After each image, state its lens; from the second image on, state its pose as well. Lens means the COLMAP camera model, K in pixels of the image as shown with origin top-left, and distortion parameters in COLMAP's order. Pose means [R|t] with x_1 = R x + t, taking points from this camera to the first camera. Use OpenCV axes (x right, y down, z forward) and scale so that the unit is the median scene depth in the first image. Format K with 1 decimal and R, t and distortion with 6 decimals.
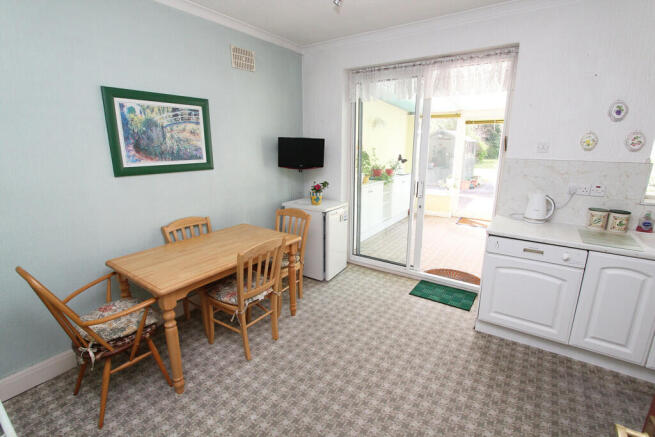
lens RADIAL K [[305.8, 0, 327.5], [0, 305.8, 217.5], [0, 0, 1]] dist [-0.016676, 0.001346]
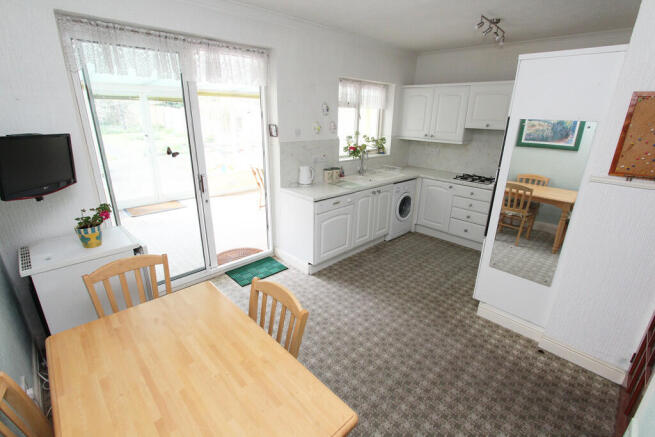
lens RADIAL K [[305.8, 0, 330.5], [0, 305.8, 219.5], [0, 0, 1]] dist [-0.016676, 0.001346]
pose [[0.178082, -0.318636, 0.930998, -0.689816], [0.221834, 0.934766, 0.277493, -0.214331], [-0.958685, 0.157111, 0.237149, 0.583547]]
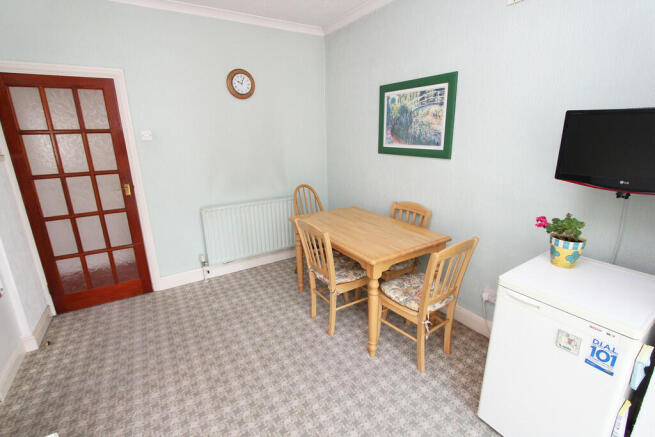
lens RADIAL K [[305.8, 0, 333.2], [0, 305.8, 216.0], [0, 0, 1]] dist [-0.016676, 0.001346]
pose [[-0.383099, 0.245517, -0.890481, 0.577655], [-0.213230, 0.914487, 0.343871, -0.266103], [0.898759, 0.321614, -0.297987, 1.153169]]
